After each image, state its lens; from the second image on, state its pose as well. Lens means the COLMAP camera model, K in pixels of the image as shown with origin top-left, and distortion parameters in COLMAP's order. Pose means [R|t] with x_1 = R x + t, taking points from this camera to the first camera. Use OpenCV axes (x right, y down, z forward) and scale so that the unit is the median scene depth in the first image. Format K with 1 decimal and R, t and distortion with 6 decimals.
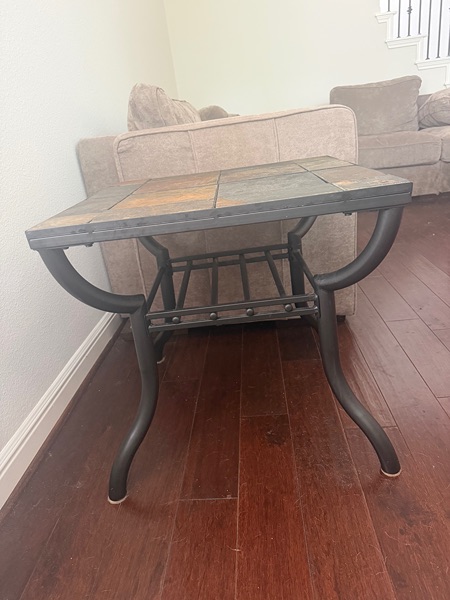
lens RADIAL K [[420.0, 0, 225.0], [0, 420.0, 300.0], [0, 0, 1]] dist [0.027719, -0.029882]
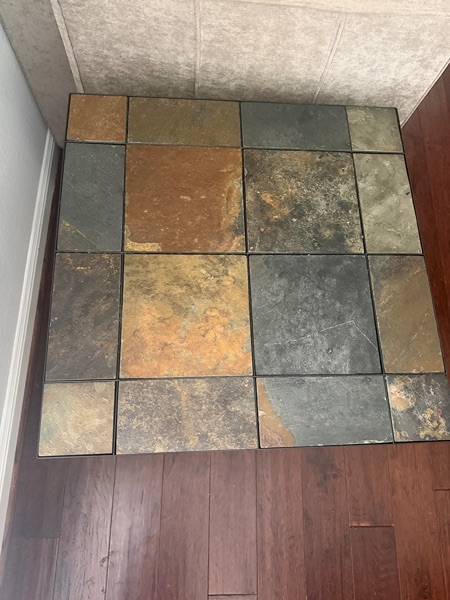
lens RADIAL K [[428.7, 0, 225.0], [0, 428.7, 300.0], [0, 0, 1]] dist [0.001359, -0.034249]
pose [[0.974012, 0.027599, 0.224810, -0.192416], [-0.190221, 0.638472, 0.745768, -0.674364], [-0.122952, -0.769150, 0.627129, 0.410020]]
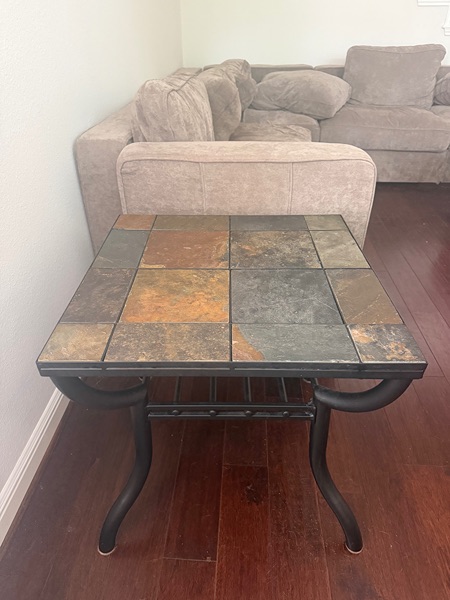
lens RADIAL K [[420.0, 0, 225.0], [0, 420.0, 300.0], [0, 0, 1]] dist [0.027719, -0.029882]
pose [[0.992510, 0.101432, 0.068078, -0.075833], [-0.112544, 0.975954, 0.186672, -0.337192], [-0.047506, -0.192936, 0.980061, 0.030753]]
